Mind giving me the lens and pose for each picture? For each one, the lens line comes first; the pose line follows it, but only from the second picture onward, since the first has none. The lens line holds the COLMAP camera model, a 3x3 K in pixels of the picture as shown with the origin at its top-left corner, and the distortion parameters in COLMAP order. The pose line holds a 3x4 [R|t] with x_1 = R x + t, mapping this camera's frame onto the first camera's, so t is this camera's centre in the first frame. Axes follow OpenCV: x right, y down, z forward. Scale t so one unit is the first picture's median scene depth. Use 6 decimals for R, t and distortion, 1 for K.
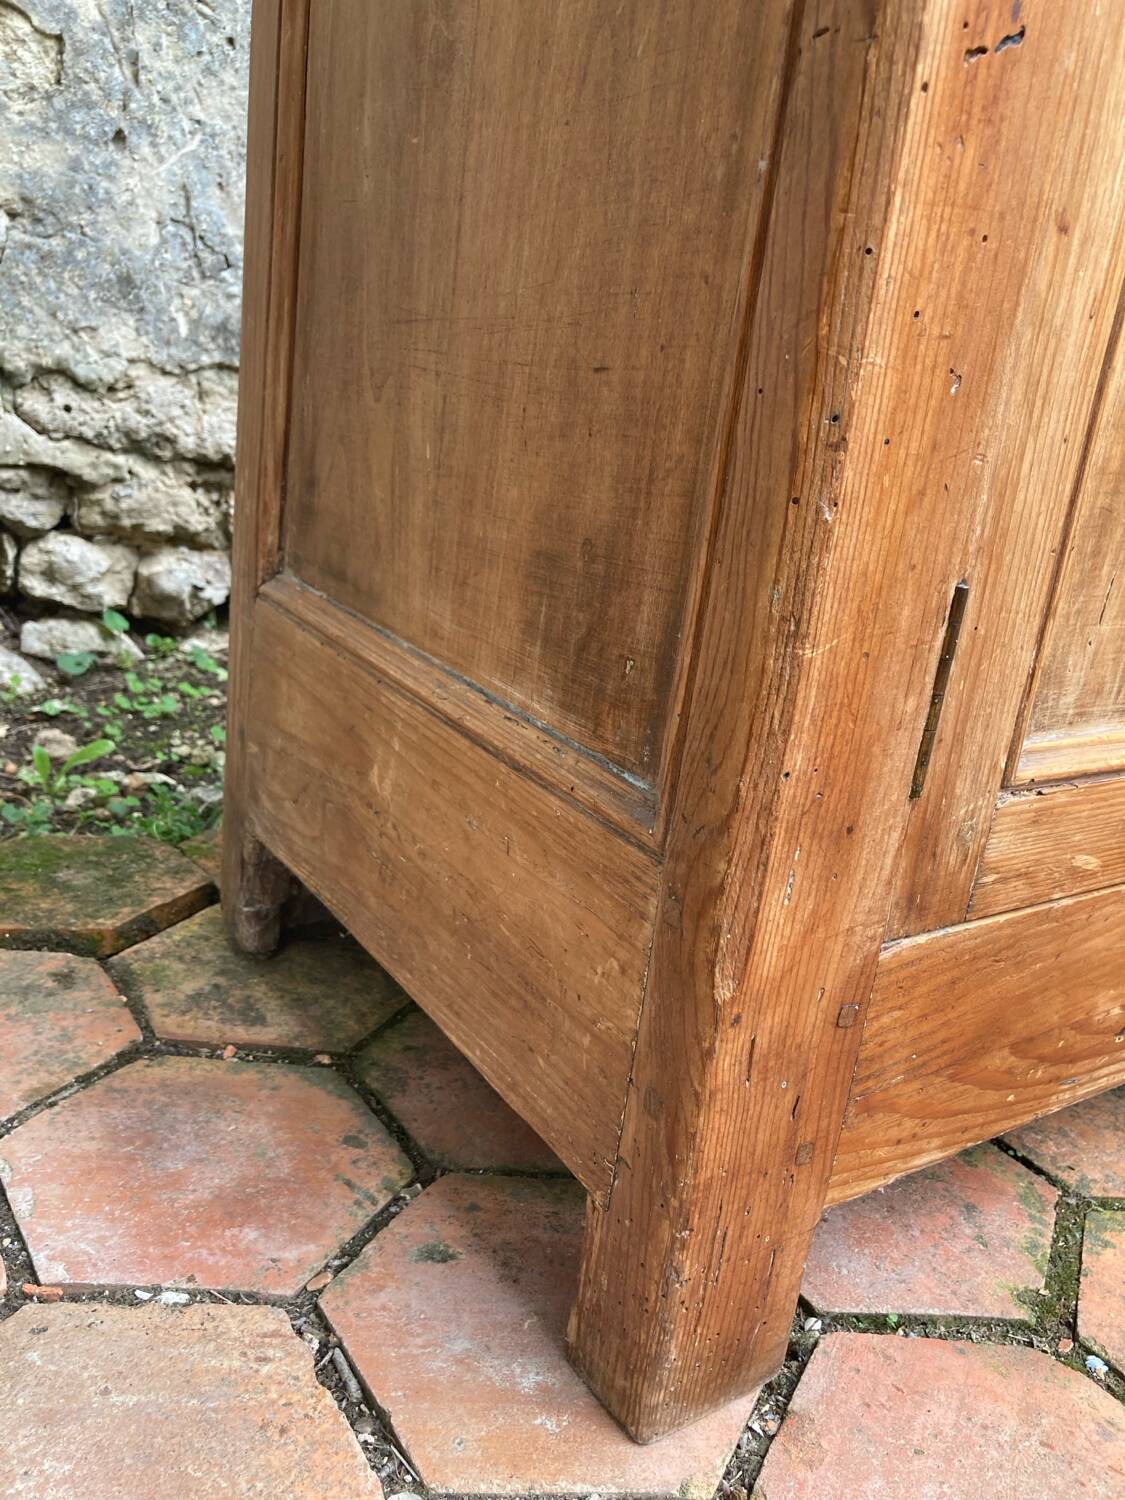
lens RADIAL K [[1238.8, 0, 580.5], [0, 1238.8, 754.6], [0, 0, 1]] dist [0.004055, 0.013234]
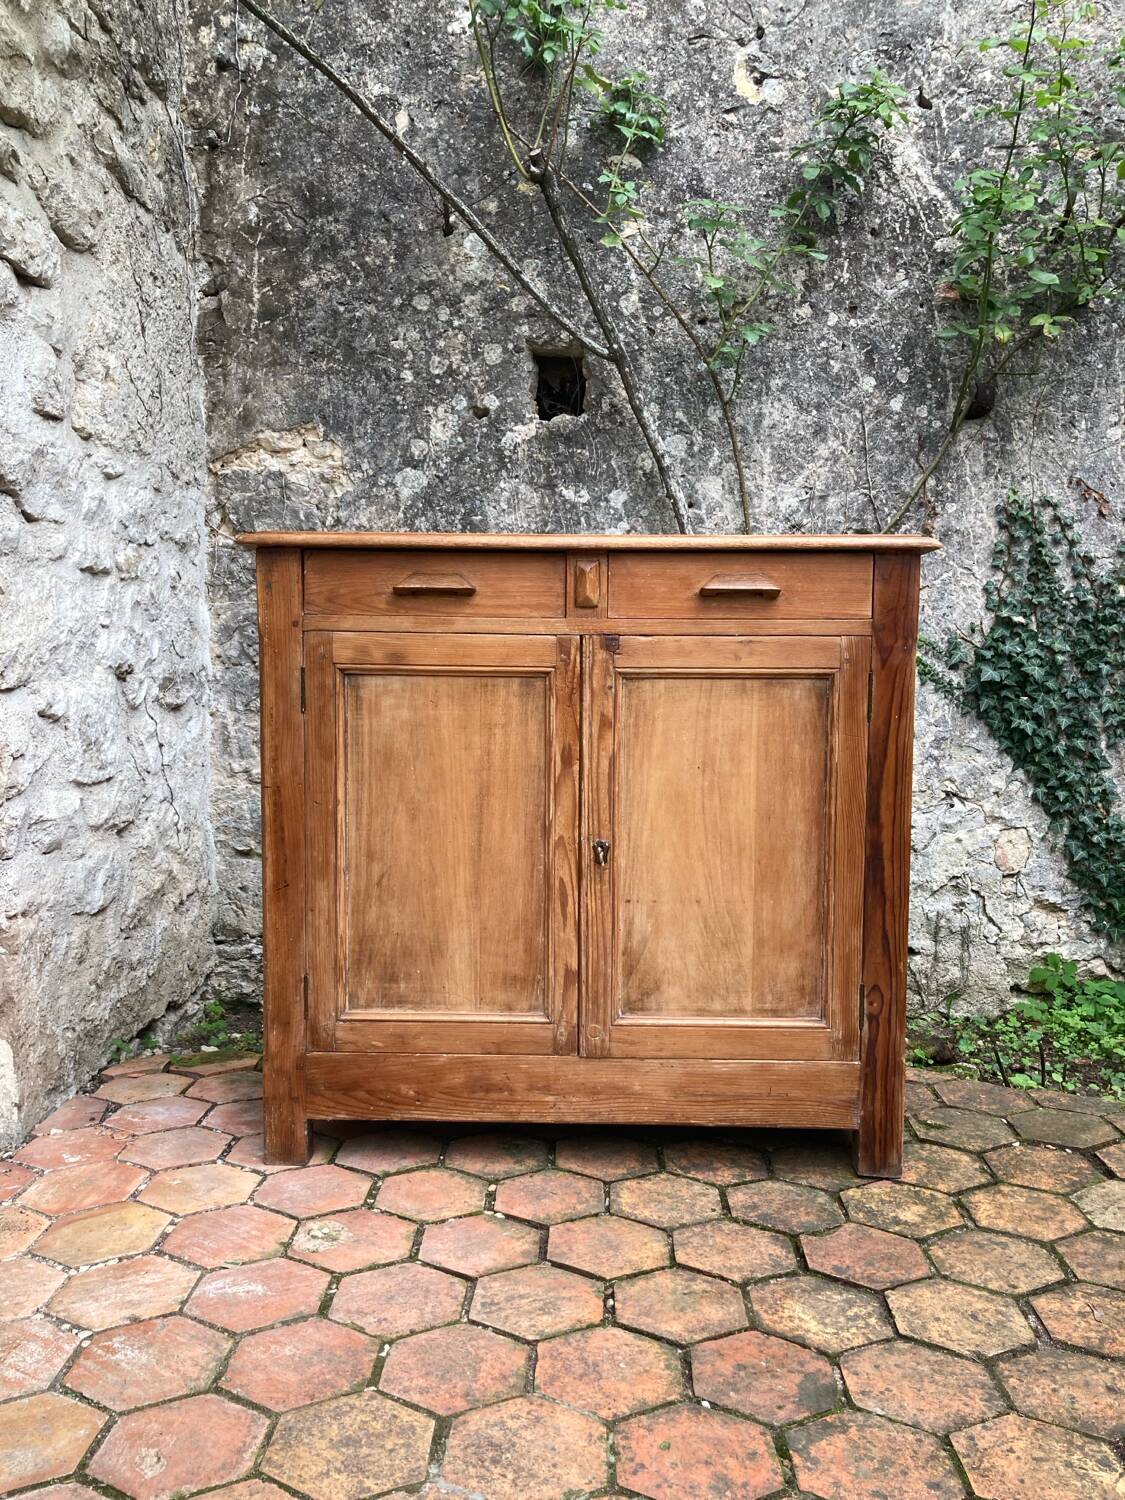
lens RADIAL K [[1238.8, 0, 556.6], [0, 1238.8, 770.6], [0, 0, 1]] dist [0.004055, 0.013234]
pose [[0.795481, -0.069329, -0.602000, 1.246480], [-0.101405, 0.964196, -0.245038, 0.057844], [0.597434, 0.255969, 0.759969, -0.730497]]
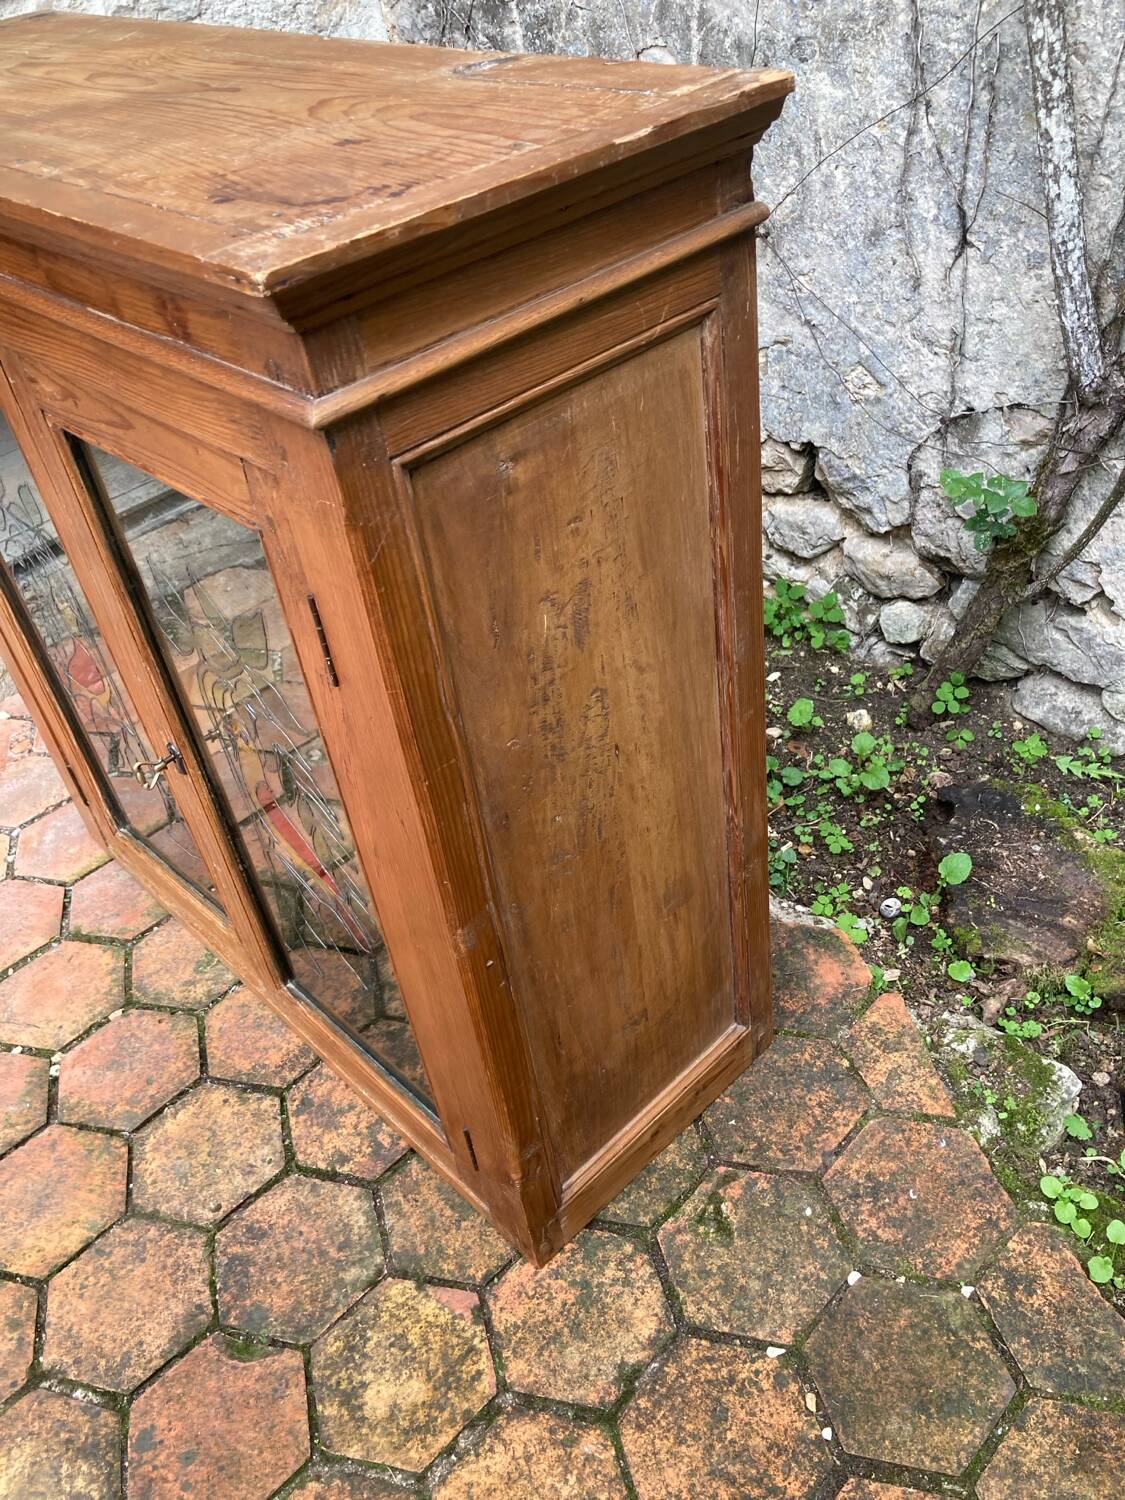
lens RADIAL K [[1238.8, 0, 568.6], [0, 1238.8, 761.8], [0, 0, 1]] dist [0.004055, 0.013234]
pose [[0.164727, 0.497208, -0.851850, 1.231080], [-0.186972, 0.863730, 0.467987, -0.662745], [0.968456, 0.082182, 0.235244, 0.583459]]
